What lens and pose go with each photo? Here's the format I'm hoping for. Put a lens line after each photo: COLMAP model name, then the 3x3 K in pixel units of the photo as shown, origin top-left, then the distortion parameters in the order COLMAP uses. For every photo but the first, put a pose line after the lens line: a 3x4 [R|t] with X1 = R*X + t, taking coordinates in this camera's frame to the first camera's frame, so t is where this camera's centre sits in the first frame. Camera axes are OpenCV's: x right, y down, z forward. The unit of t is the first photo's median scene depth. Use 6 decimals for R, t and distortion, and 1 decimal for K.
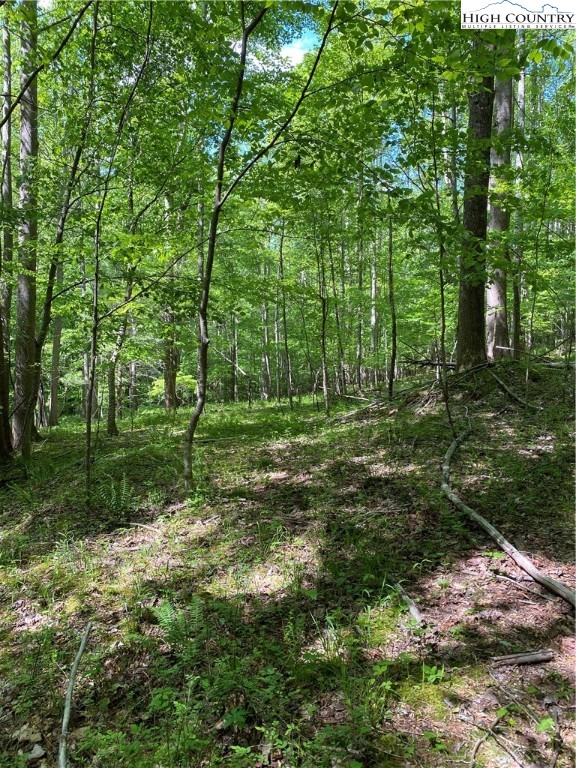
lens RADIAL K [[575.3, 0, 295.0], [0, 575.3, 381.0], [0, 0, 1]] dist [0.014323, -0.019246]
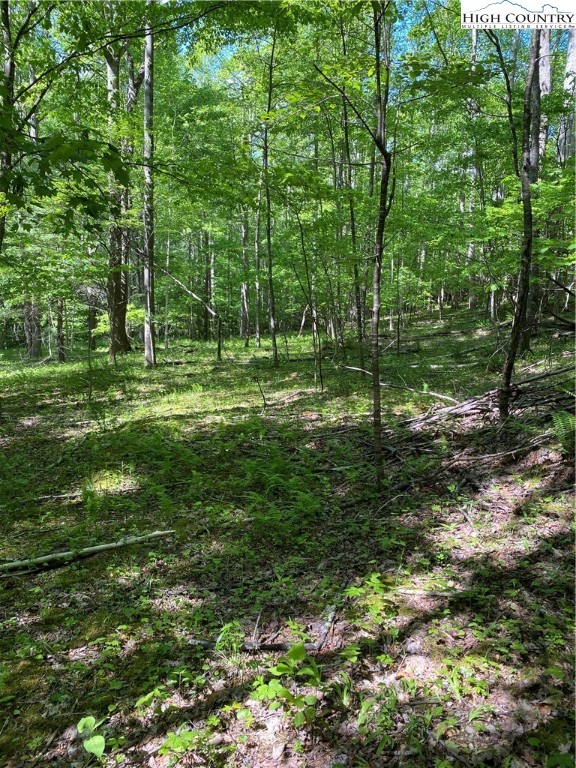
lens RADIAL K [[575.3, 0, 293.1], [0, 575.3, 383.7], [0, 0, 1]] dist [0.014323, -0.019246]
pose [[0.999175, 0.026506, 0.030777, -0.004082], [-0.030141, 0.991775, 0.124398, -0.013175], [-0.027226, -0.125222, 0.991755, 0.210409]]
